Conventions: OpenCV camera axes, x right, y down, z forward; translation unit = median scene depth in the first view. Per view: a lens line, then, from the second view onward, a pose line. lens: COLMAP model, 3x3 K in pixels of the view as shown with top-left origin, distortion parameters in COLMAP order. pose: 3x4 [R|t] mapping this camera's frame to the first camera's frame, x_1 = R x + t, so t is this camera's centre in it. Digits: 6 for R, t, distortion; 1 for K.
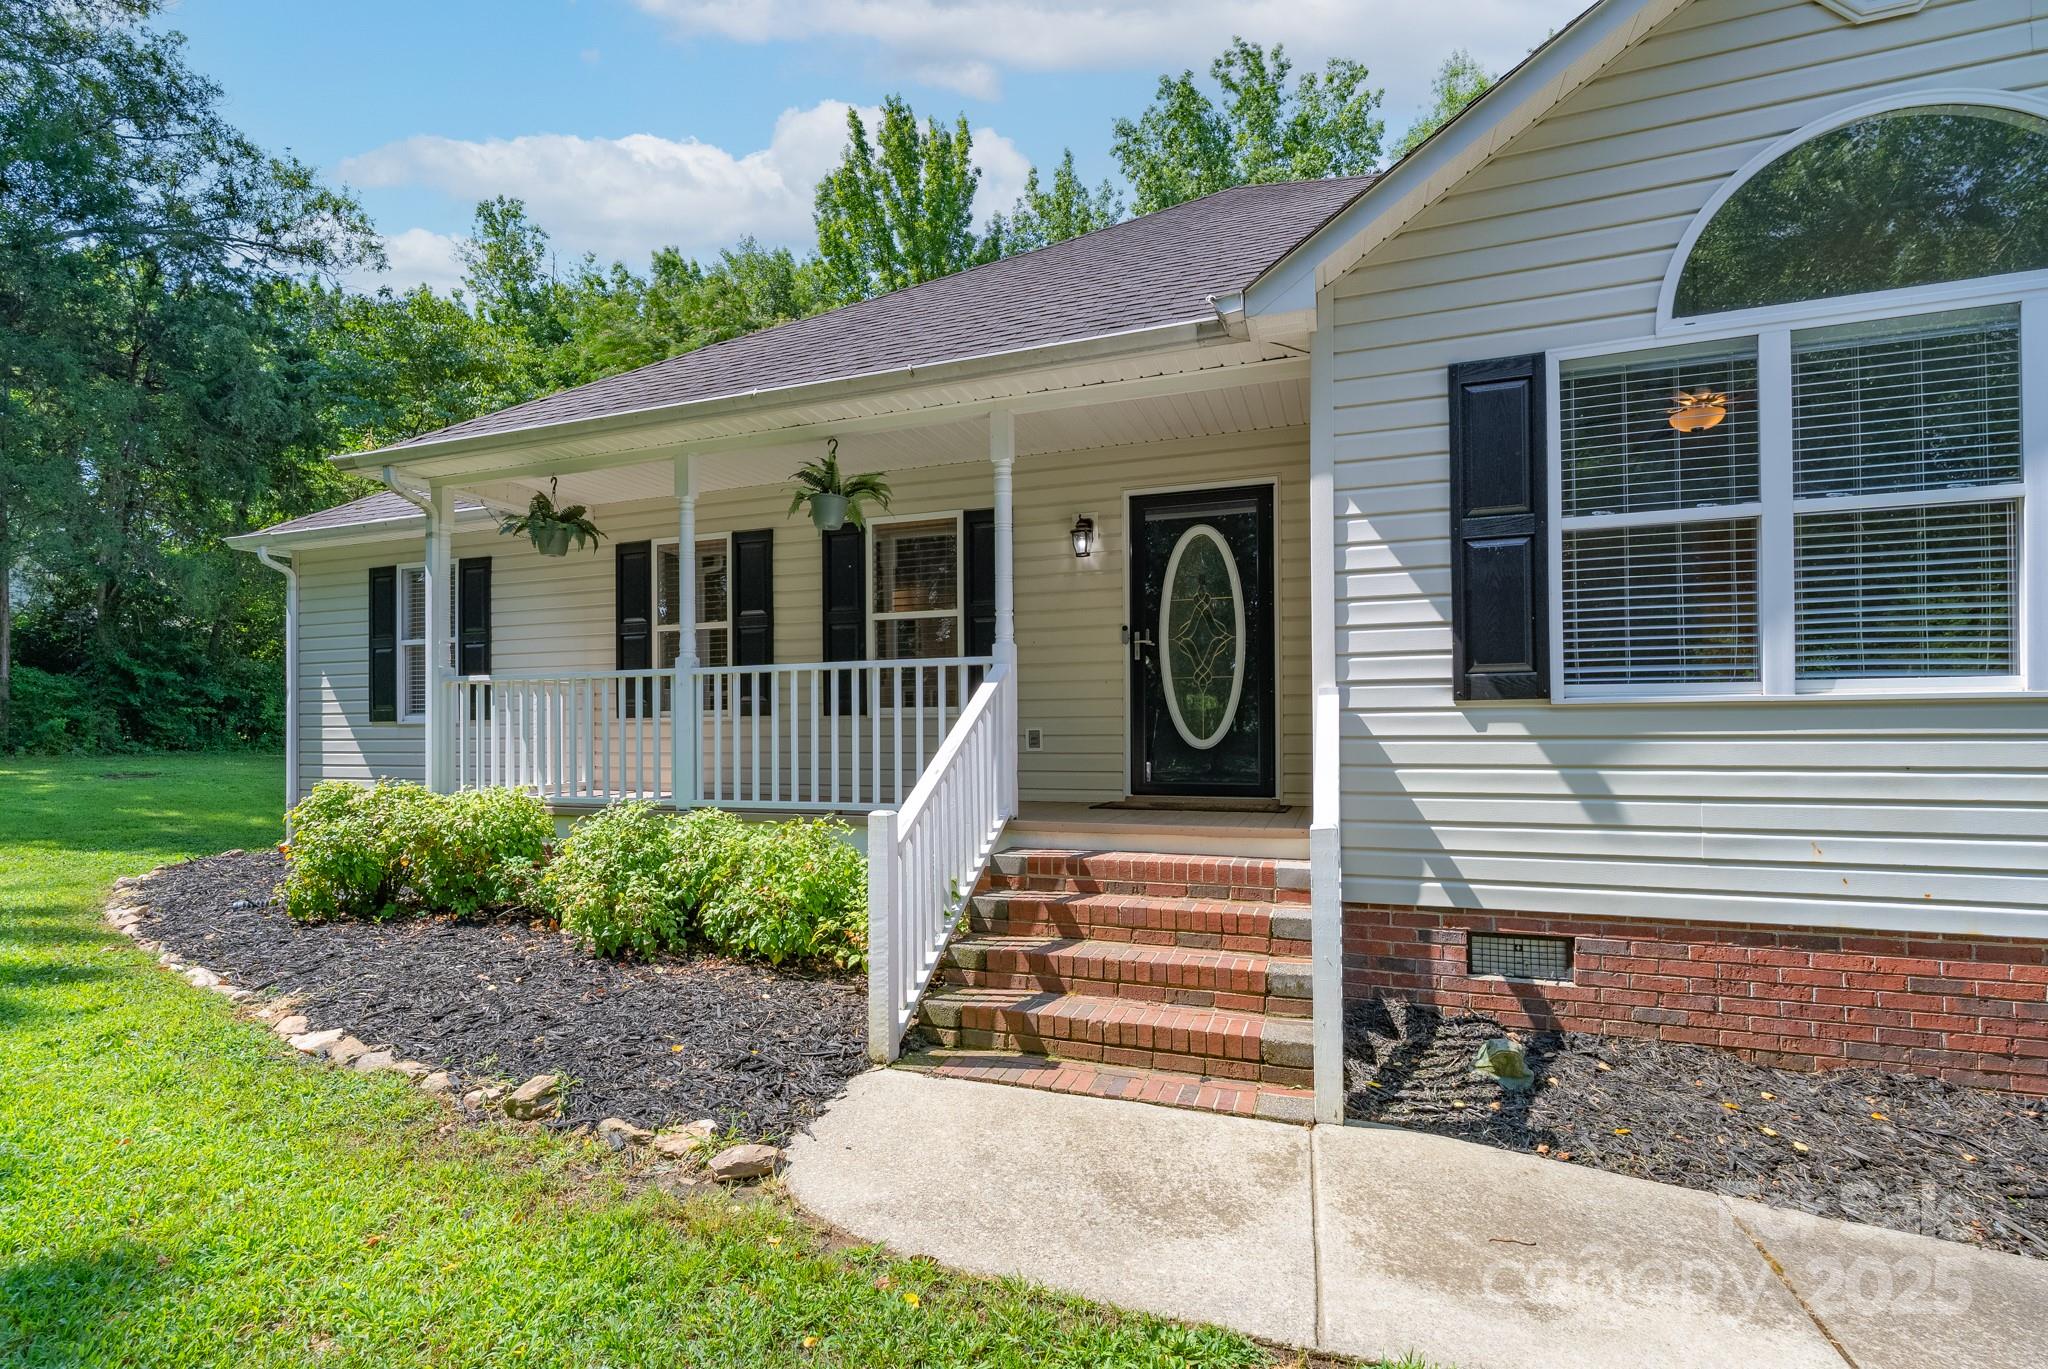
lens RADIAL K [[990.0, 0, 976.2], [0, 990.0, 721.2], [0, 0, 1]] dist [-0.000798, -0.000186]
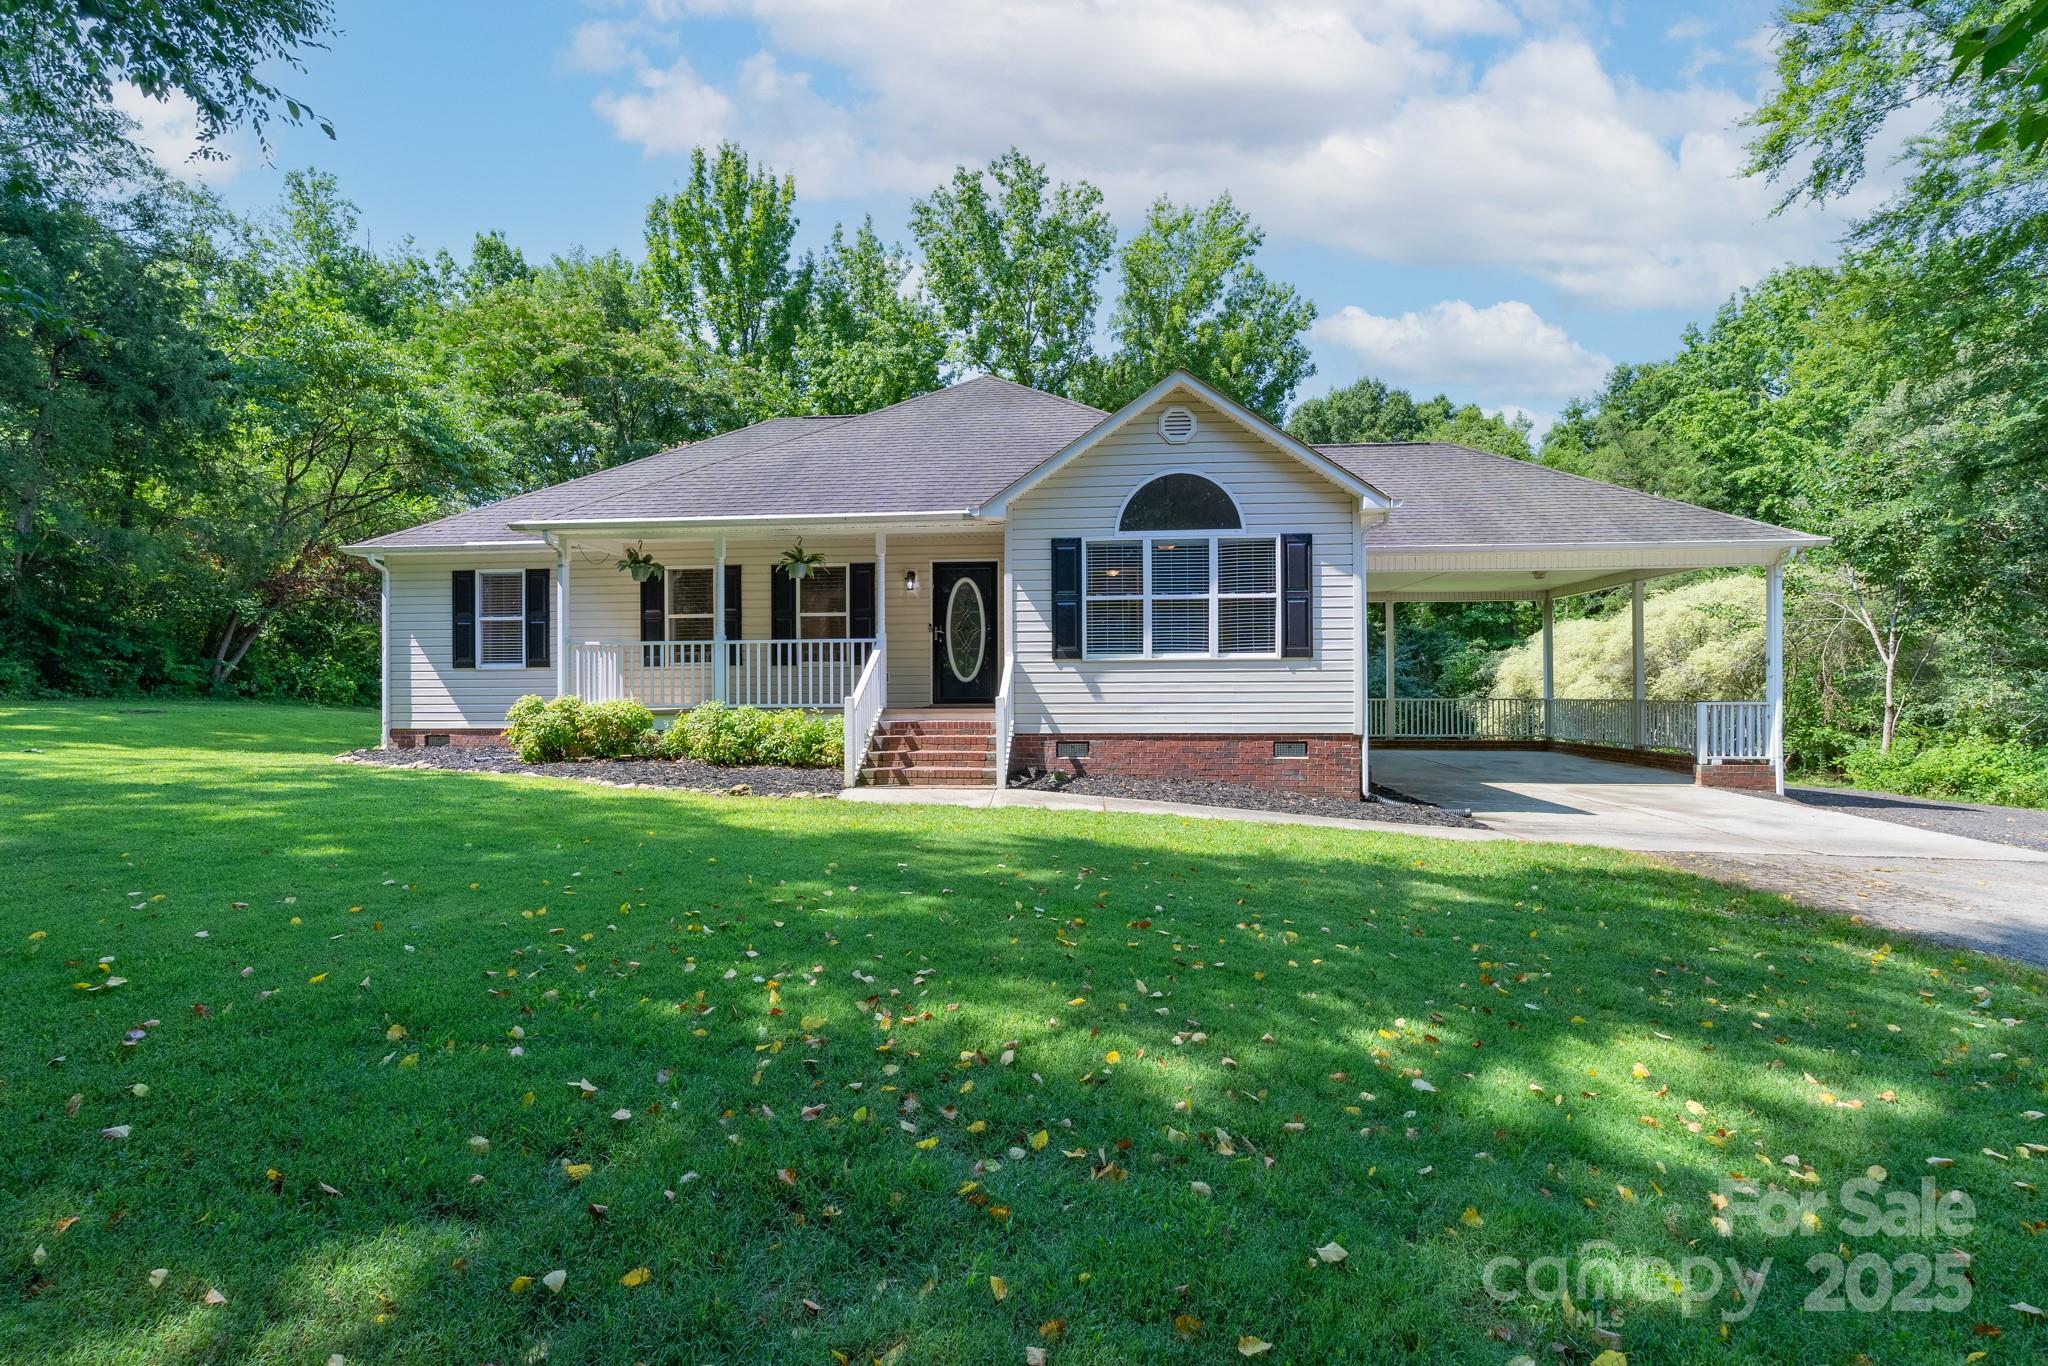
lens RADIAL K [[940.7, 0, 1053.0], [0, 940.7, 689.7], [0, 0, 1]] dist [-0.001274, -0.000046]
pose [[0.955900, 0.004180, 0.293662, -0.189703], [-0.004386, 0.999990, 0.000042, 0.042031], [-0.293659, -0.001328, 0.955909, -0.990586]]
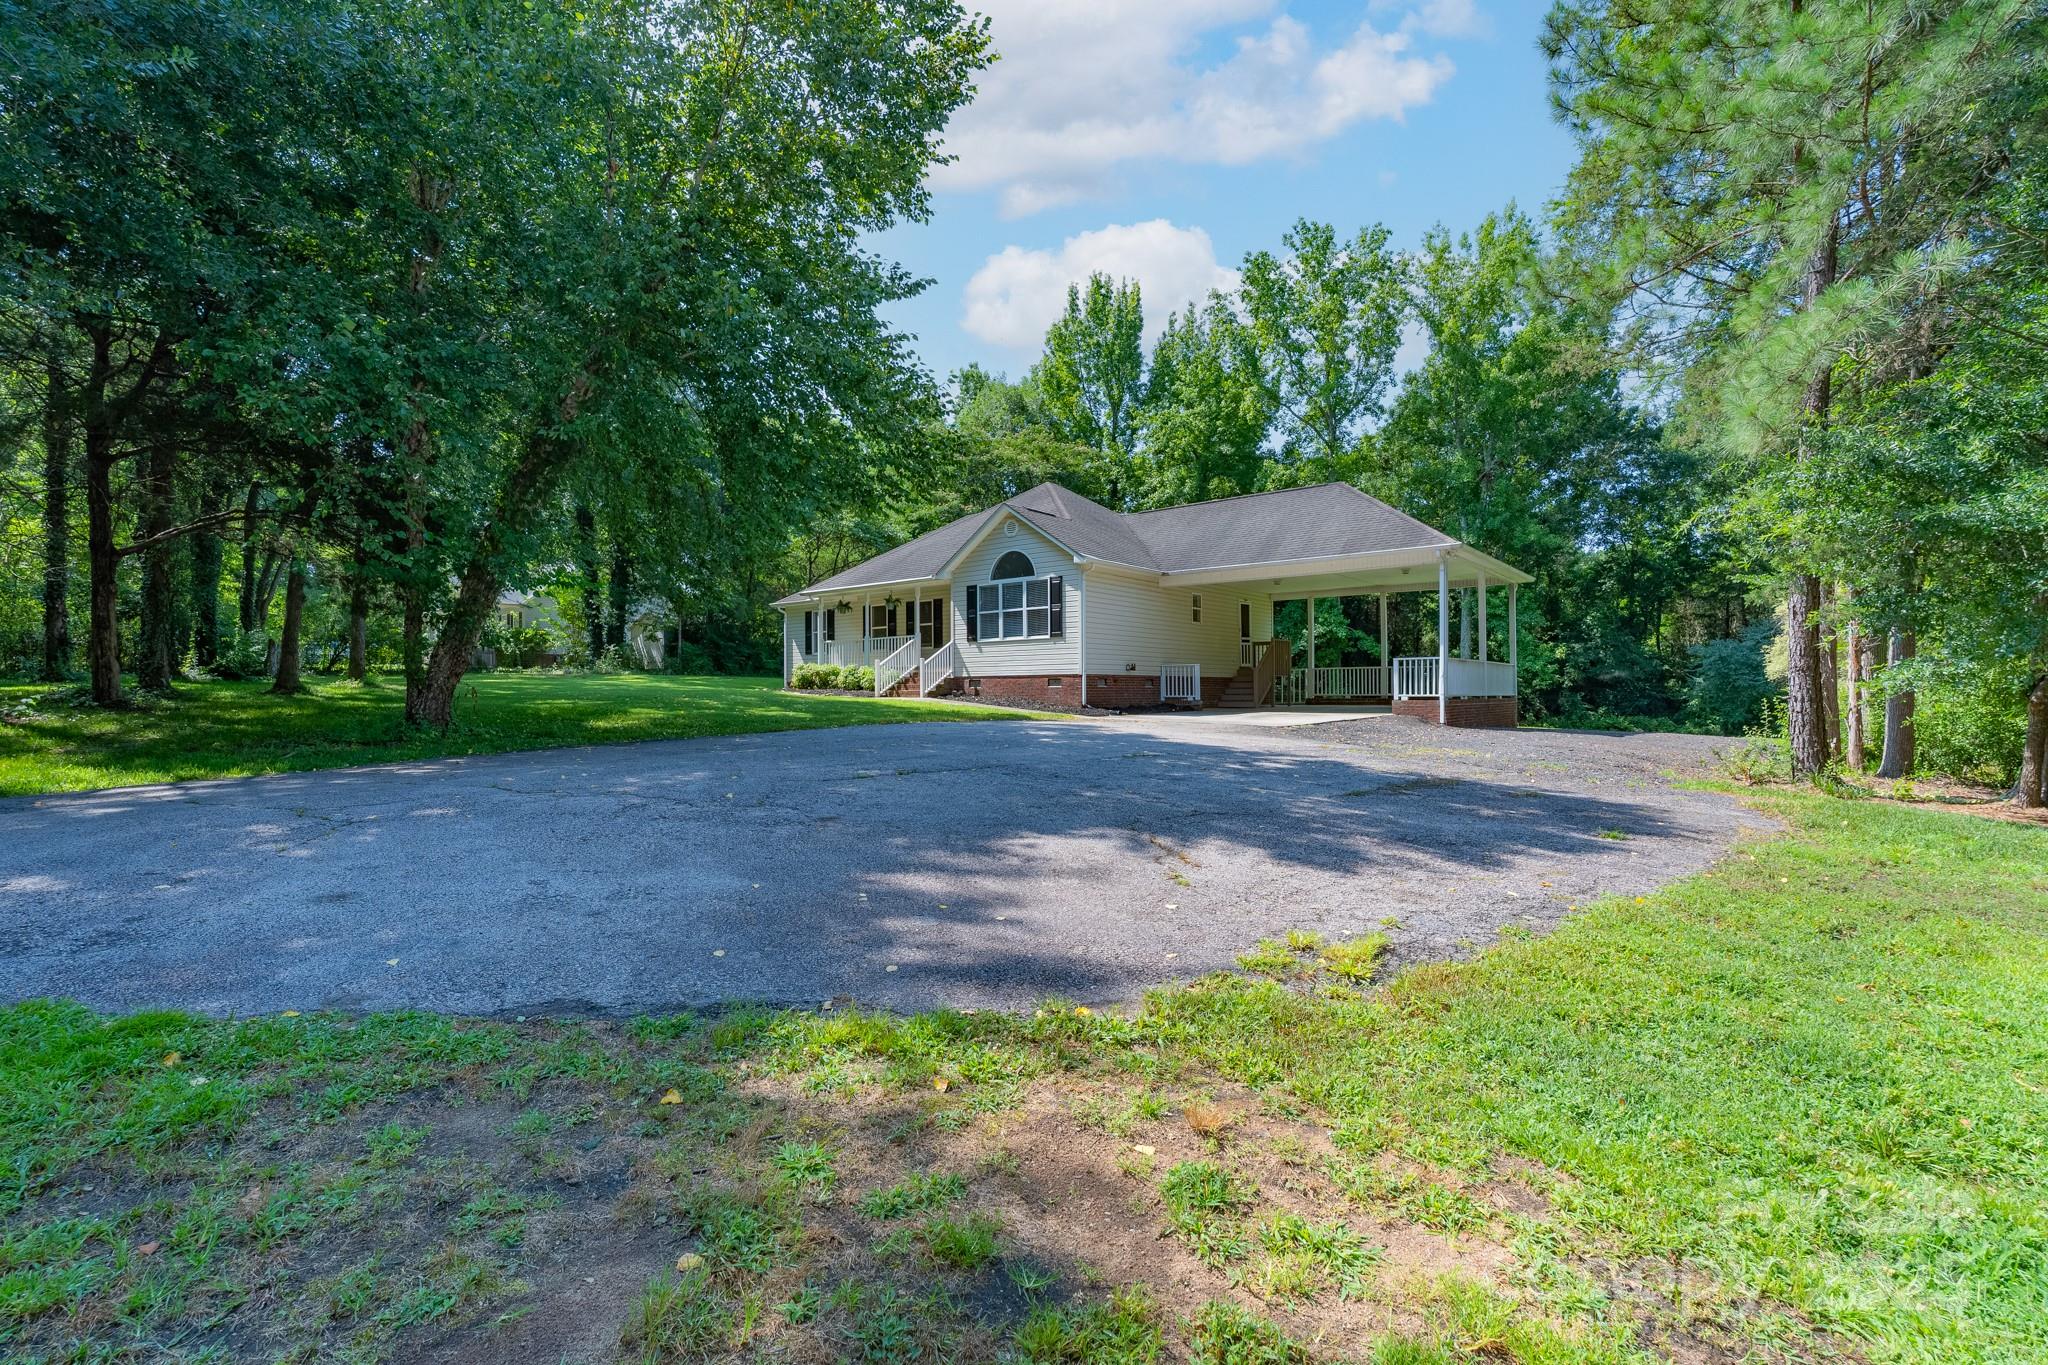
lens RADIAL K [[976.1, 0, 1024.0], [0, 976.1, 682.5], [0, 0, 1]] dist [-0.000131, 0.000011]
pose [[0.949982, -0.000332, -0.312305, 1.710273], [-0.002176, 0.999968, -0.007682, 0.174151], [0.312297, 0.007977, 0.949951, -2.900880]]
